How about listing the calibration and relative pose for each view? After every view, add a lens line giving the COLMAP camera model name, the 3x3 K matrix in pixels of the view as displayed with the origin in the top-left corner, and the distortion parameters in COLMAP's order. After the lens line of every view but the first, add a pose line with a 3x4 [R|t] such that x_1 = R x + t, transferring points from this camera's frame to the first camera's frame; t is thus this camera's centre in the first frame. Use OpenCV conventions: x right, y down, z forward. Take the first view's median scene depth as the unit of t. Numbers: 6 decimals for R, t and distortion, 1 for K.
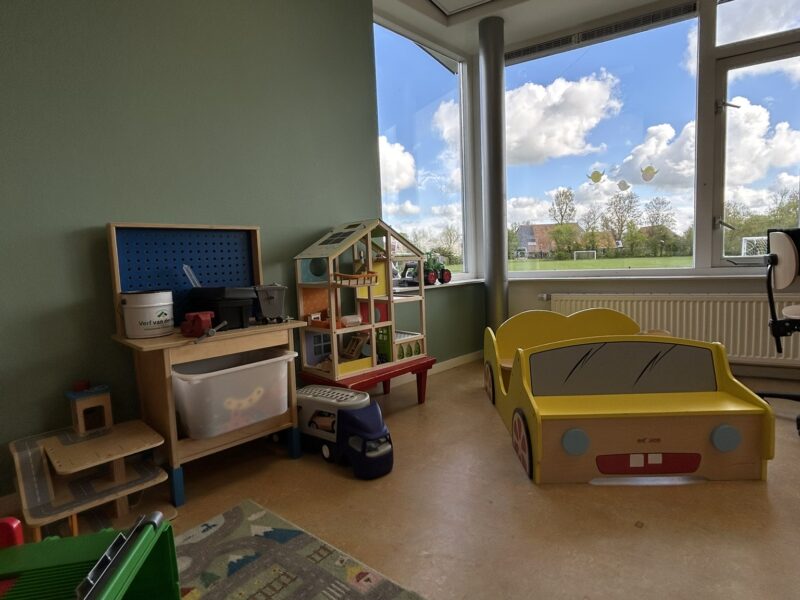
lens RADIAL K [[433.0, 0, 400.0], [0, 433.0, 300.0], [0, 0, 1]] dist [-0.000540, 0.001968]
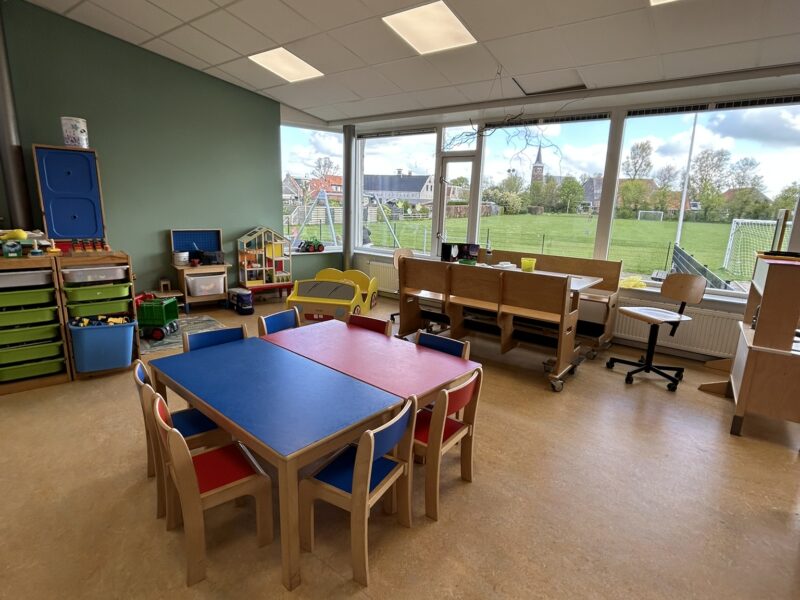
lens RADIAL K [[433.0, 0, 400.0], [0, 433.0, 300.0], [0, 0, 1]] dist [-0.000540, 0.001968]
pose [[0.986640, 0.104378, -0.125083, 1.107015], [-0.086984, 0.986709, 0.137254, -0.184975], [0.137747, -0.124540, 0.982606, -1.505190]]
